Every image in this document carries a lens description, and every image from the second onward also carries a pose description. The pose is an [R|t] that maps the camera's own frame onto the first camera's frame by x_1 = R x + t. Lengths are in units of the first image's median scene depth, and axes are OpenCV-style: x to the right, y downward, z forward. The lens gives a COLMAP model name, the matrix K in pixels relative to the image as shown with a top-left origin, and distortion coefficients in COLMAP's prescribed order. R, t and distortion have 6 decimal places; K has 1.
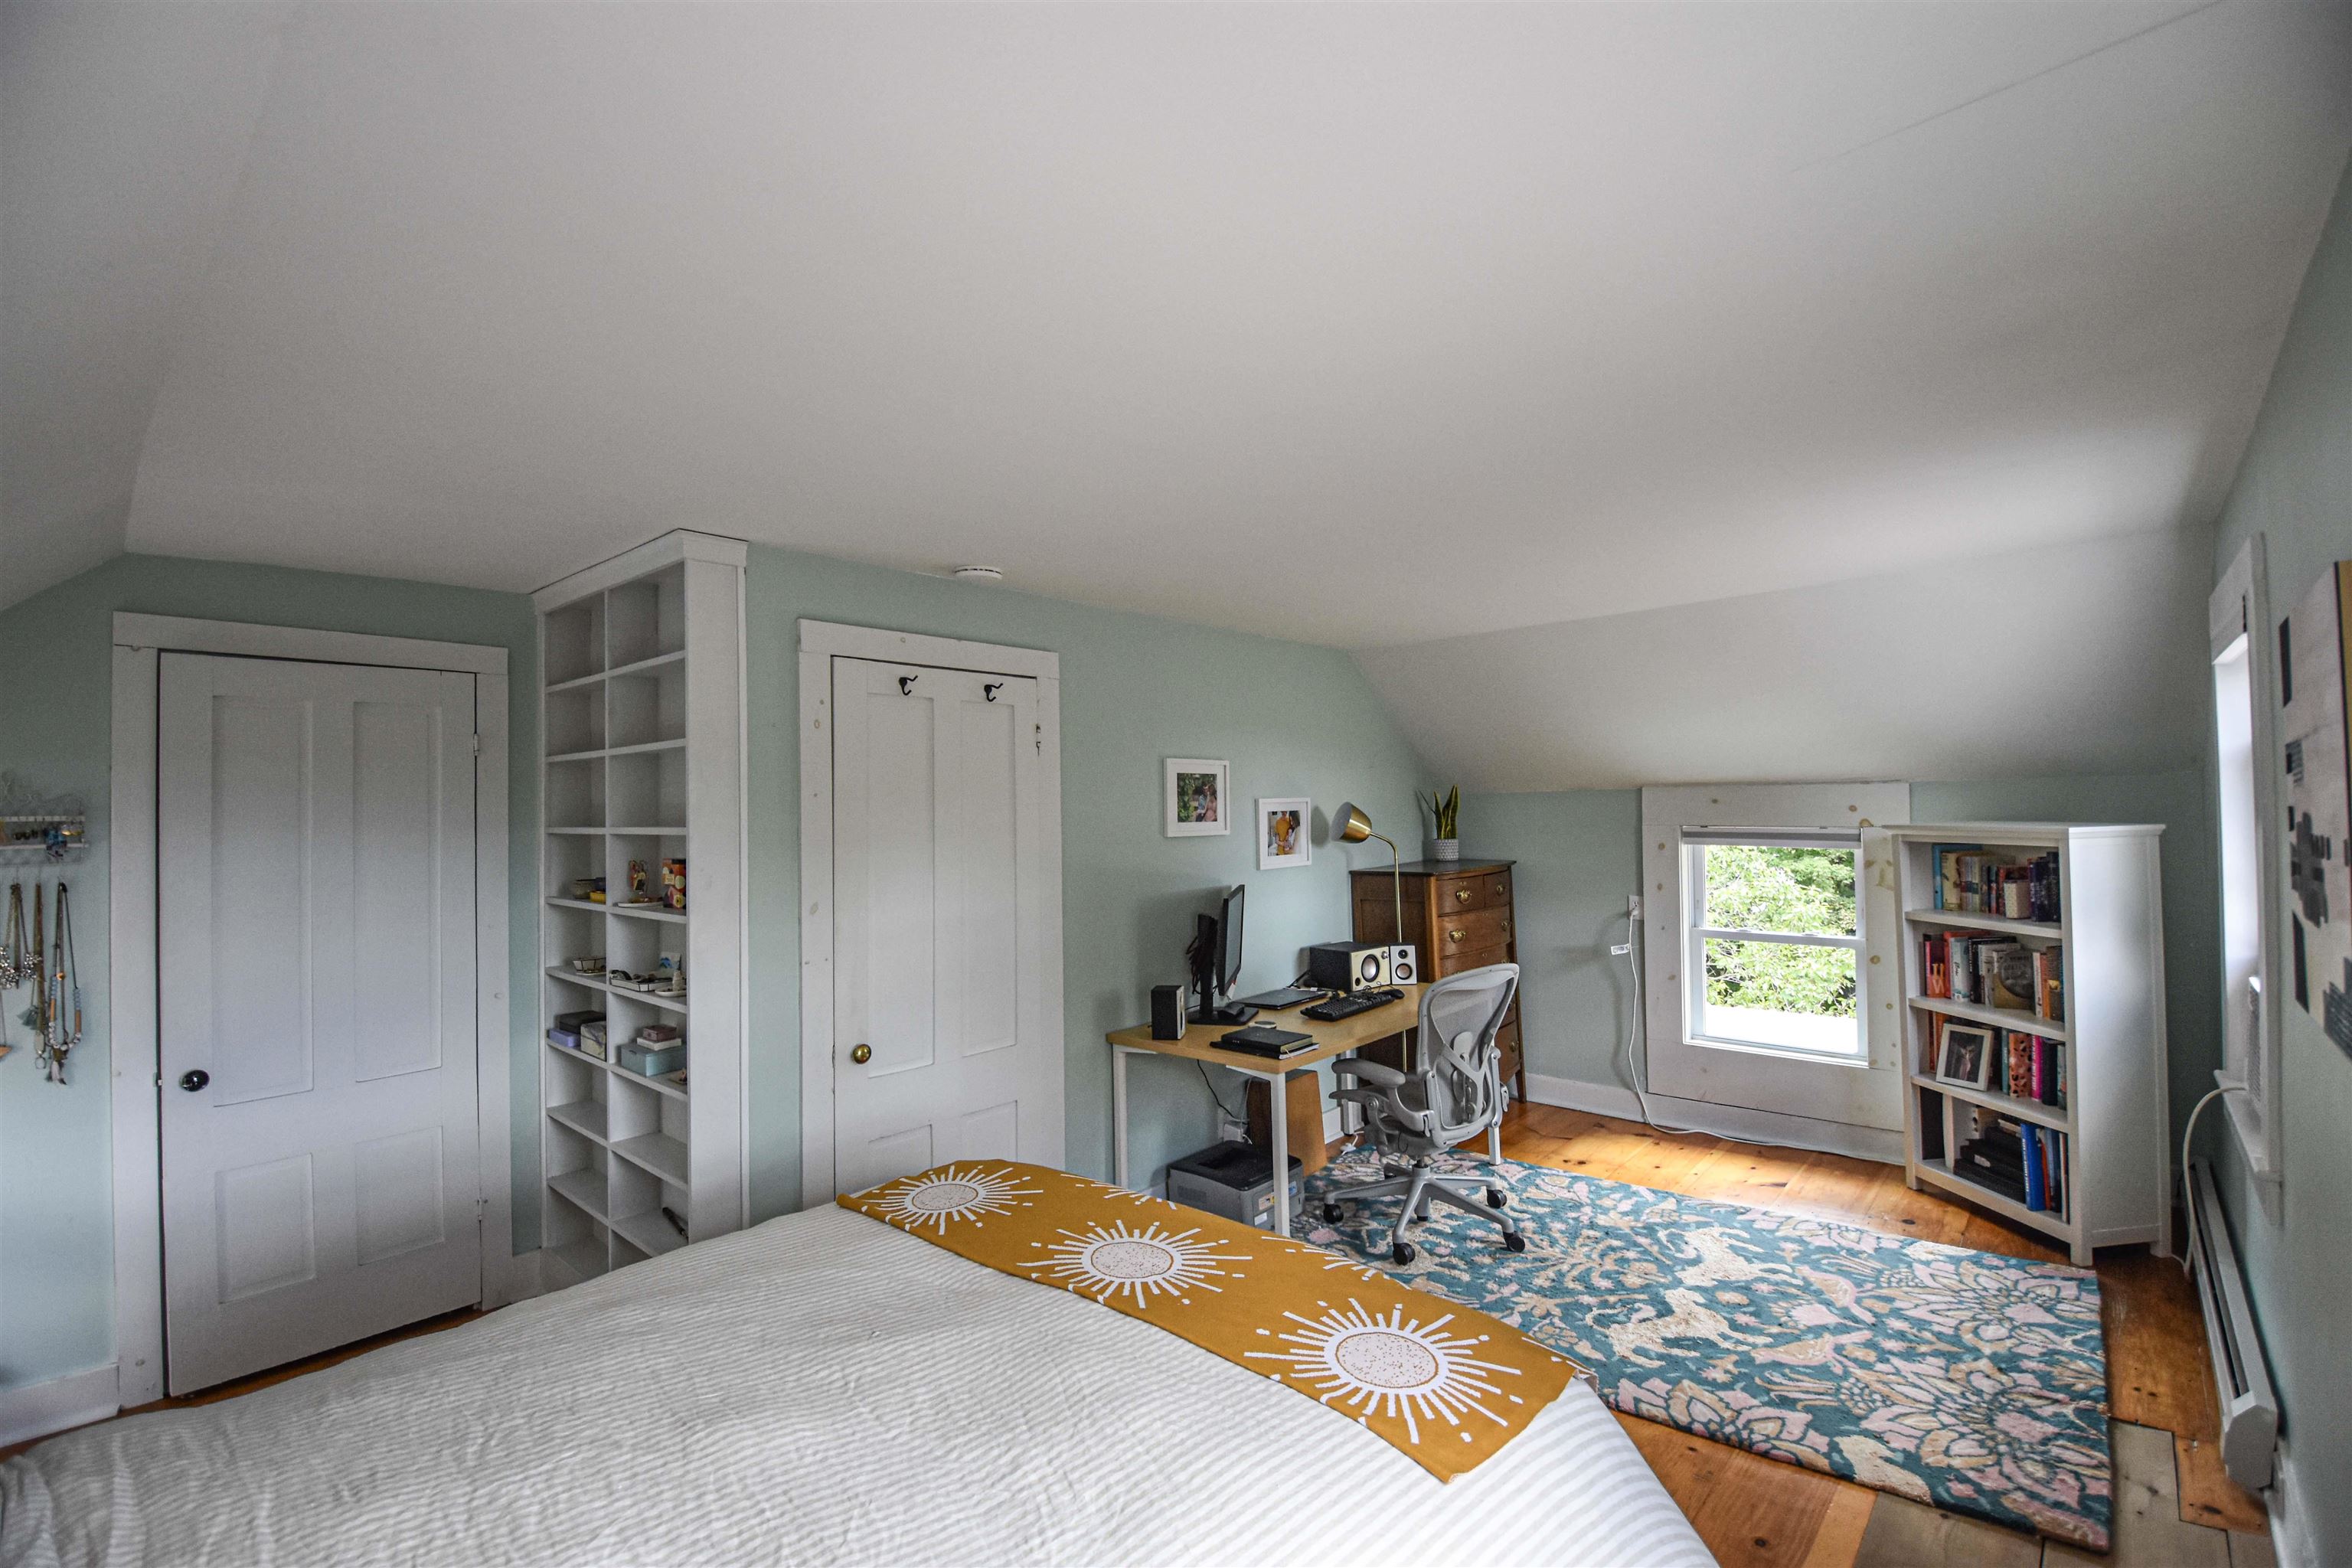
lens RADIAL K [[1056.3, 0, 1163.0], [0, 1056.3, 788.9], [0, 0, 1]] dist [0.033443, -0.043080]
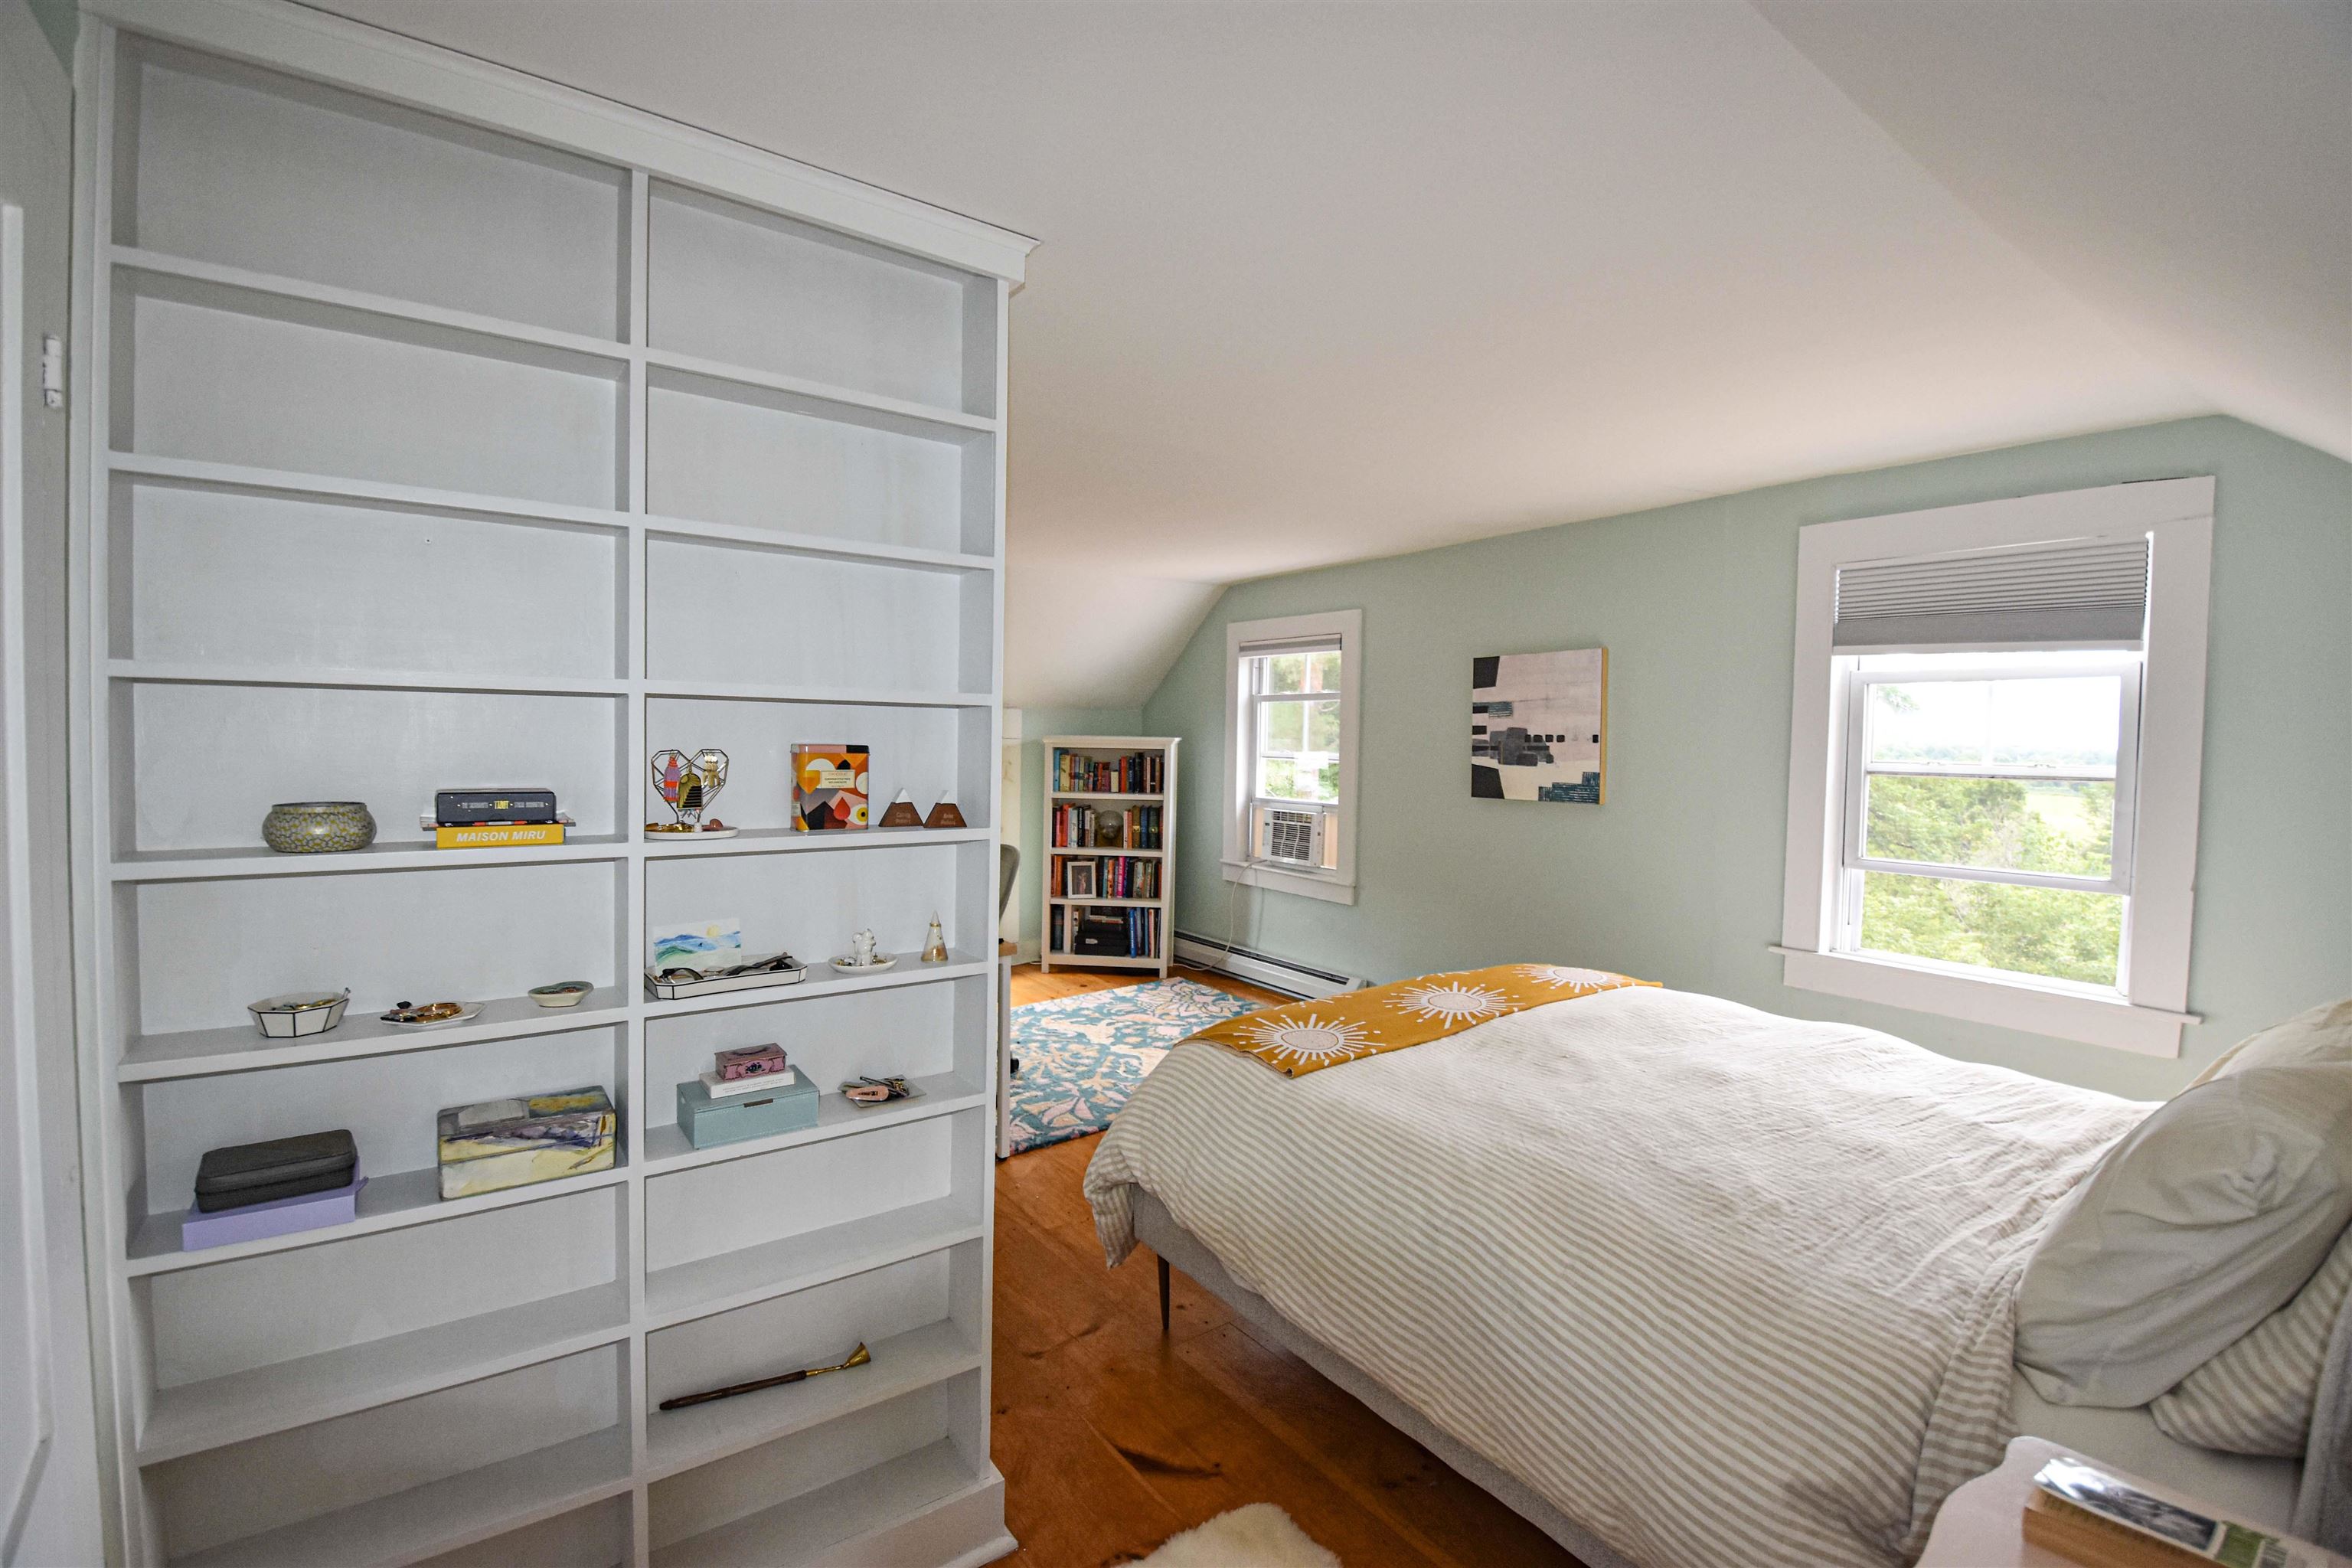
lens RADIAL K [[1056.3, 0, 1163.0], [0, 1056.3, 788.9], [0, 0, 1]] dist [0.033443, -0.043080]
pose [[0.204871, -0.030279, 0.978320, -0.871028], [-0.031380, 0.998804, 0.037484, 0.054732], [-0.978286, -0.038379, 0.203676, 0.613730]]
